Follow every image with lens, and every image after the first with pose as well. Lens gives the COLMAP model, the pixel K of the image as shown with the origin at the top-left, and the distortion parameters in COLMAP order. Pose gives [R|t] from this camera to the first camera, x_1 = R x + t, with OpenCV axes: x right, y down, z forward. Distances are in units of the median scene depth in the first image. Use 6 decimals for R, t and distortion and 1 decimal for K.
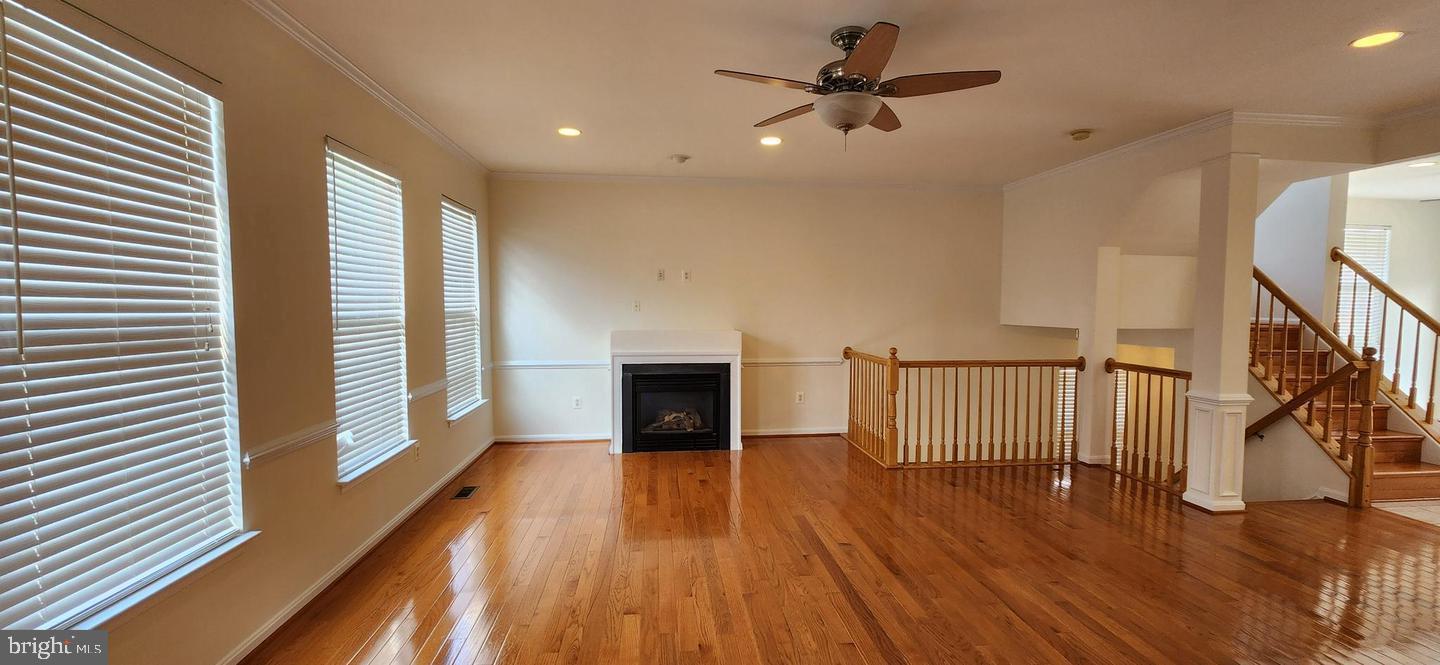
lens RADIAL K [[599.6, 0, 720.4], [0, 599.6, 342.4], [0, 0, 1]] dist [0.001307, 0.000181]
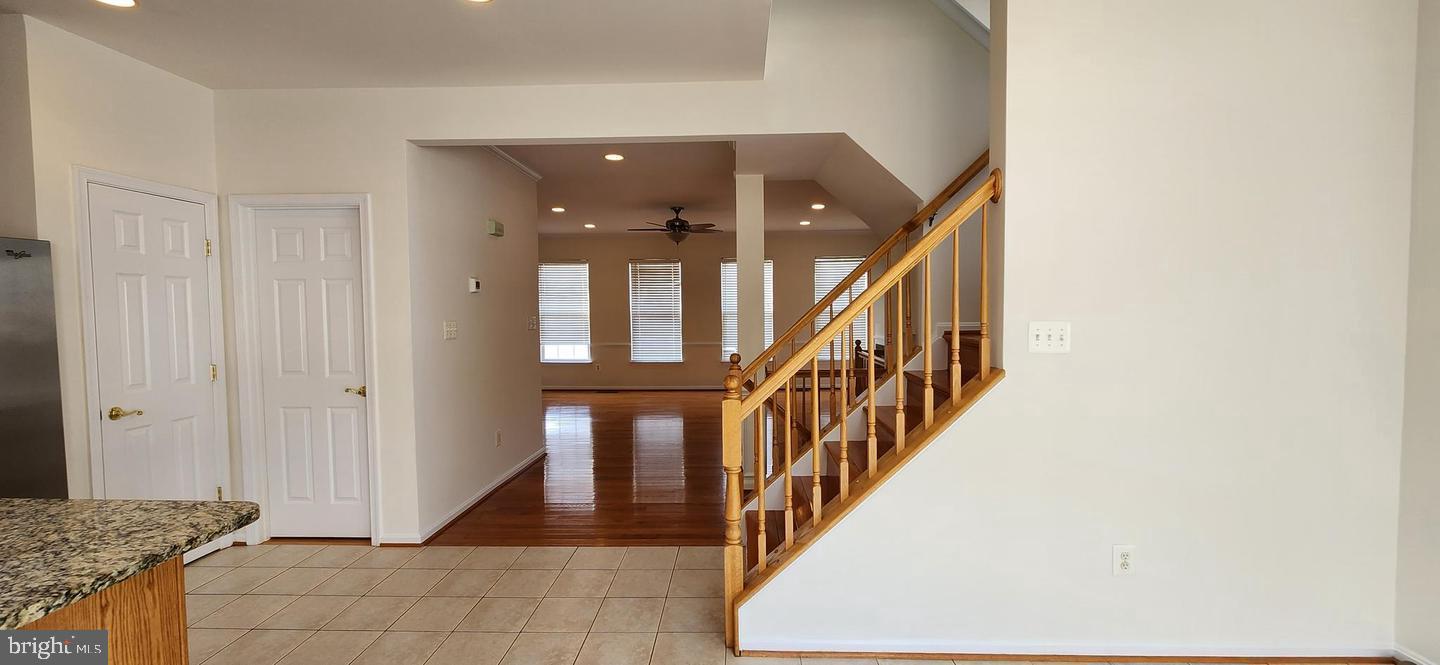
lens RADIAL K [[584.1, 0, 725.3], [0, 584.1, 336.5], [0, 0, 1]] dist [0.001464, -0.000022]
pose [[-0.151353, 0.046106, -0.987404, 1.546998], [-0.049915, 0.997281, 0.054218, -0.047805], [0.987219, 0.057492, -0.148640, 0.899682]]
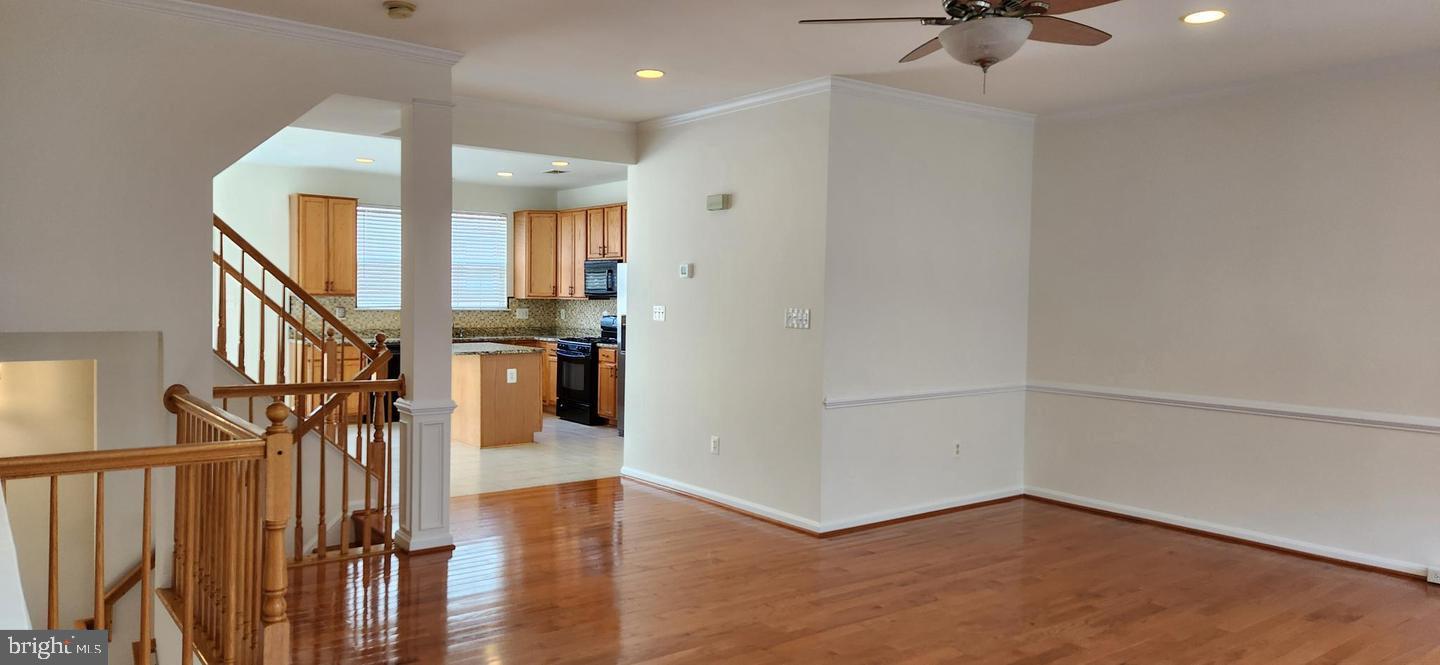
lens RADIAL K [[949.0, 0, 714.3], [0, 949.0, 329.6], [0, 0, 1]] dist [0.088649, -0.072971]
pose [[-0.511083, -0.043902, 0.858410, -0.355187], [0.032842, 0.996968, 0.070542, -0.068330], [-0.858904, 0.064245, -0.508091, 1.058671]]
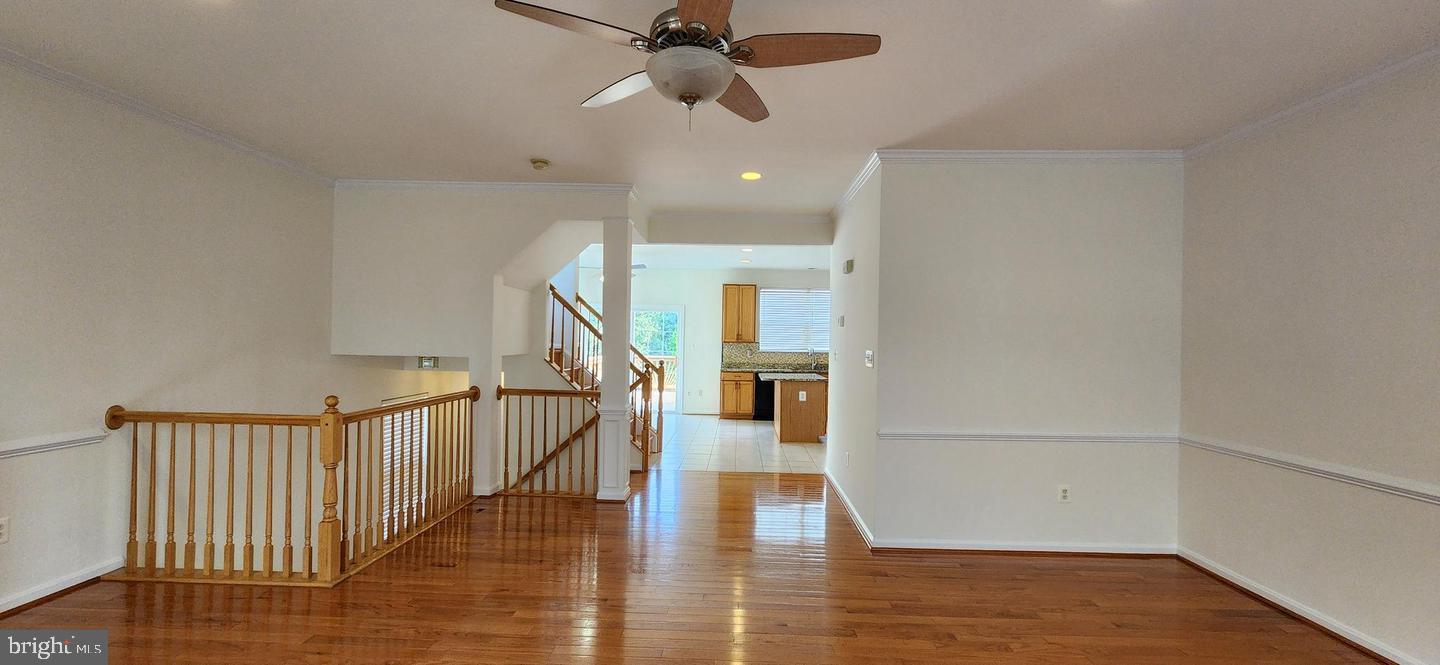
lens RADIAL K [[584.1, 0, 725.3], [0, 584.1, 336.5], [0, 0, 1]] dist [0.001464, -0.000022]
pose [[0.145947, 0.001674, 0.989291, -0.272779], [0.041734, 0.999098, -0.007847, -0.032143], [-0.988412, 0.042433, 0.145745, 0.480375]]
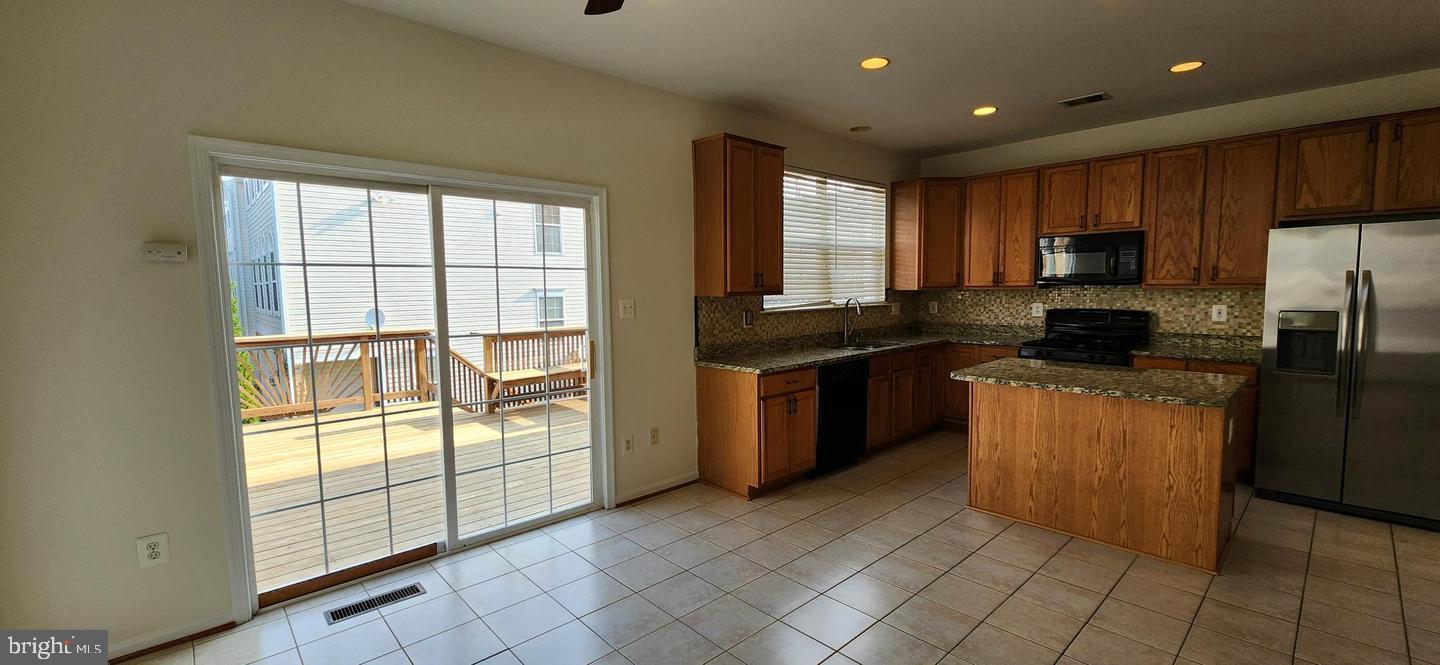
lens RADIAL K [[584.1, 0, 725.3], [0, 584.1, 336.5], [0, 0, 1]] dist [0.001464, -0.000022]
pose [[-0.594889, -0.068094, 0.800918, 1.128534], [0.058095, 0.990157, 0.127333, -0.071855], [-0.801706, 0.122279, -0.585078, 1.240262]]
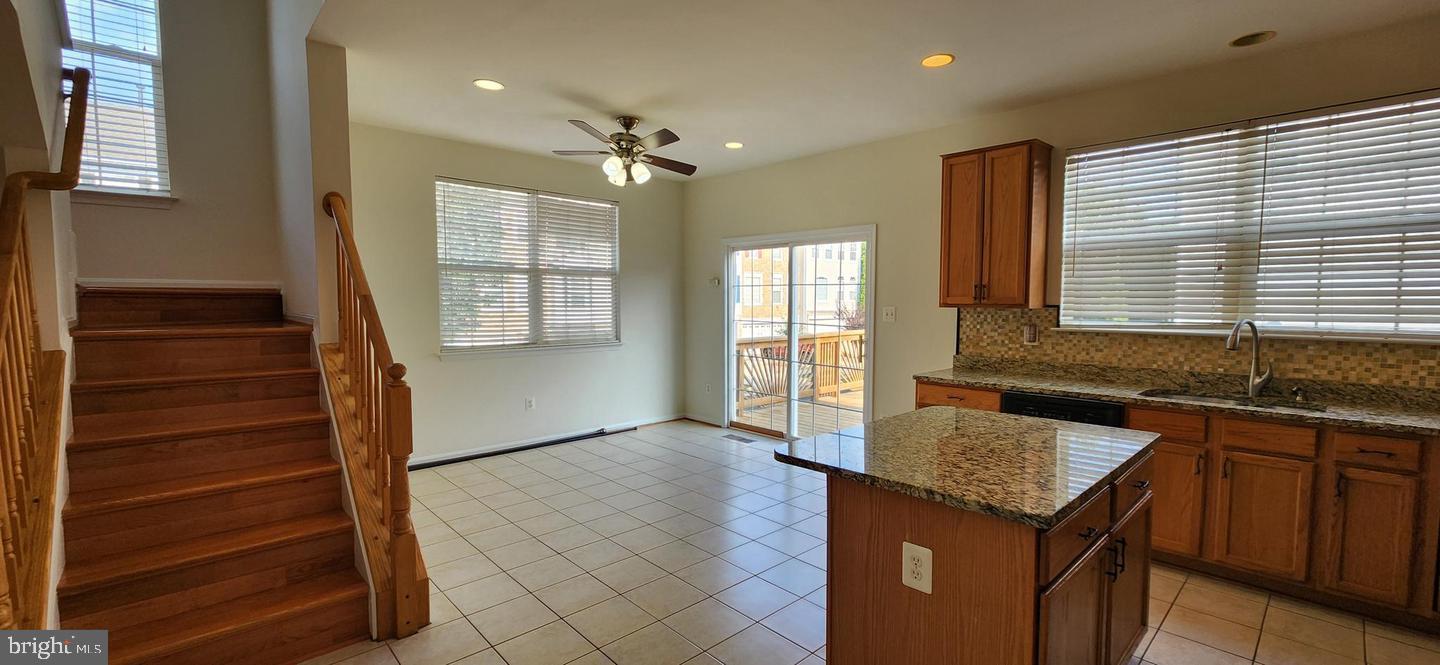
lens RADIAL K [[584.1, 0, 725.3], [0, 584.1, 336.5], [0, 0, 1]] dist [0.001464, -0.000022]
pose [[0.802565, -0.039977, 0.595224, 1.020803], [0.036638, 0.999172, 0.017707, -0.011465], [-0.595439, 0.007597, 0.803365, 0.318027]]
